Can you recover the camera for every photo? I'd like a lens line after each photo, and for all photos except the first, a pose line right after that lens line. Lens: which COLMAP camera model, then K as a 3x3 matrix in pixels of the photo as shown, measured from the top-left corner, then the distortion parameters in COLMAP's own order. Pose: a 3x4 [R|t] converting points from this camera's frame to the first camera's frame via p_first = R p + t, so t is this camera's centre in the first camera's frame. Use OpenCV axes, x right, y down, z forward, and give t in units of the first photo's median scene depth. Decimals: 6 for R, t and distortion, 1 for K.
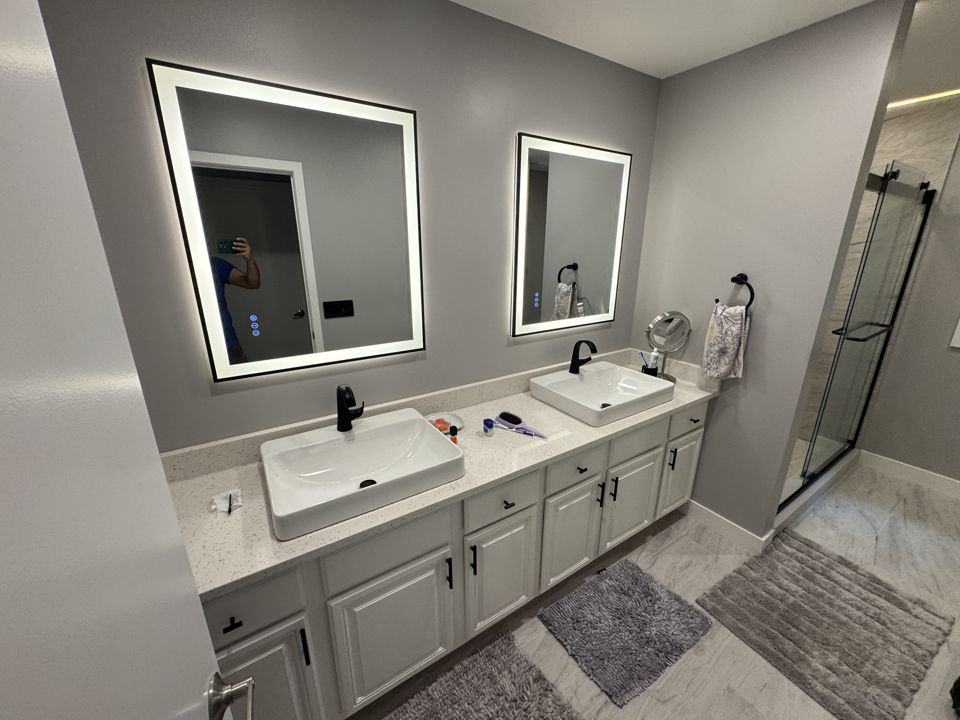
lens RADIAL K [[381.4, 0, 478.4], [0, 381.4, 360.8], [0, 0, 1]] dist [-0.005091, 0.000943]
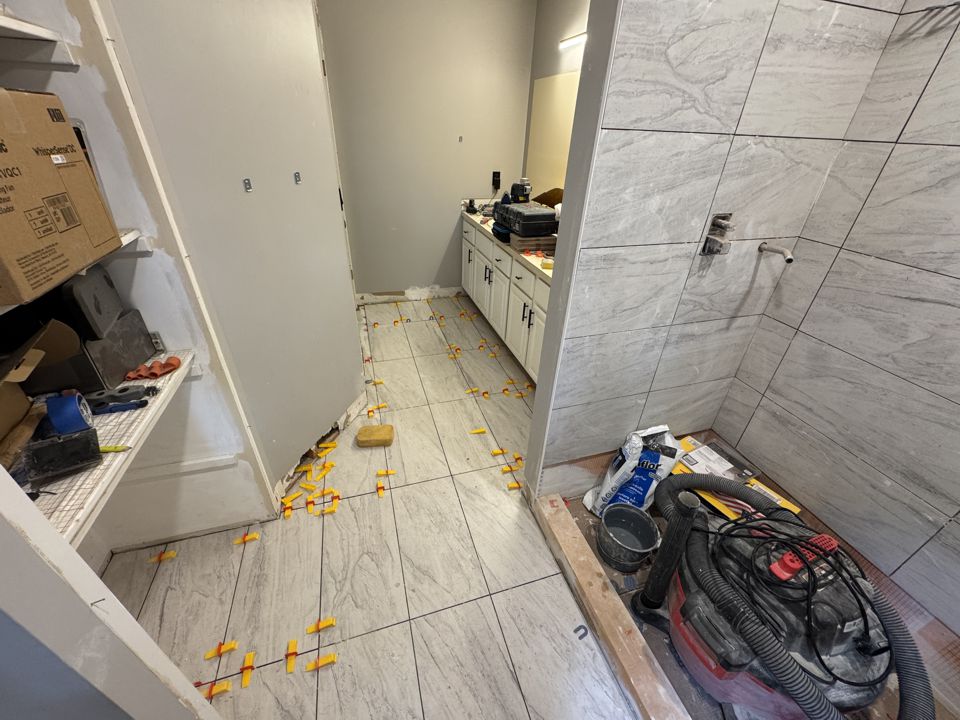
lens RADIAL K [[381.4, 0, 476.7], [0, 381.4, 359.0], [0, 0, 1]] dist [-0.005091, 0.000943]
pose [[-0.270511, 0.497524, -0.824193, 1.610581], [-0.310742, 0.765165, 0.563881, -0.261831], [0.911188, 0.408647, -0.052384, 0.969010]]
